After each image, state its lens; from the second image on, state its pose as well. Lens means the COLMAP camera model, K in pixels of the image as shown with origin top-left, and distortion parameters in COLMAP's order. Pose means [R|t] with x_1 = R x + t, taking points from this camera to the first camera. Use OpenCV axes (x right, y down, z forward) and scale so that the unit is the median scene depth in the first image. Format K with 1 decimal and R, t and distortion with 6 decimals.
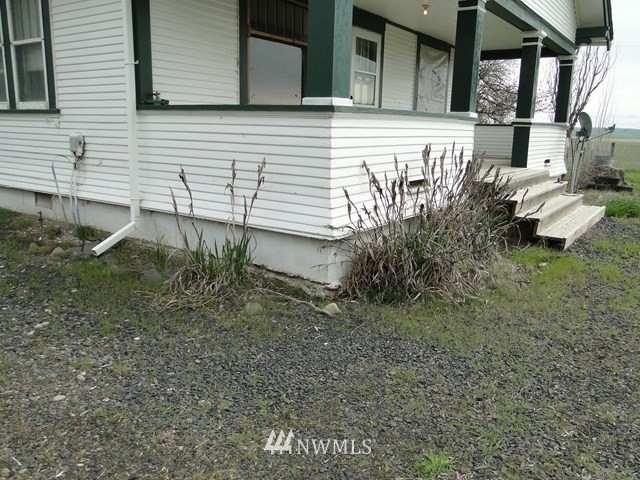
lens RADIAL K [[520.8, 0, 322.8], [0, 520.8, 240.2], [0, 0, 1]] dist [0.003335, -0.001883]
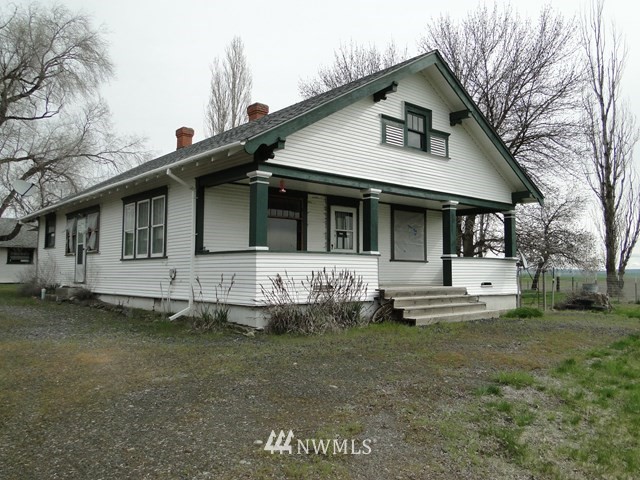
lens RADIAL K [[520.8, 0, 319.0], [0, 520.8, 239.4], [0, 0, 1]] dist [0.003335, -0.001883]
pose [[0.966007, -0.038587, -0.255621, 0.616580], [-0.033766, 0.961493, -0.272746, 0.231030], [0.256303, 0.272106, 0.927506, -0.792942]]
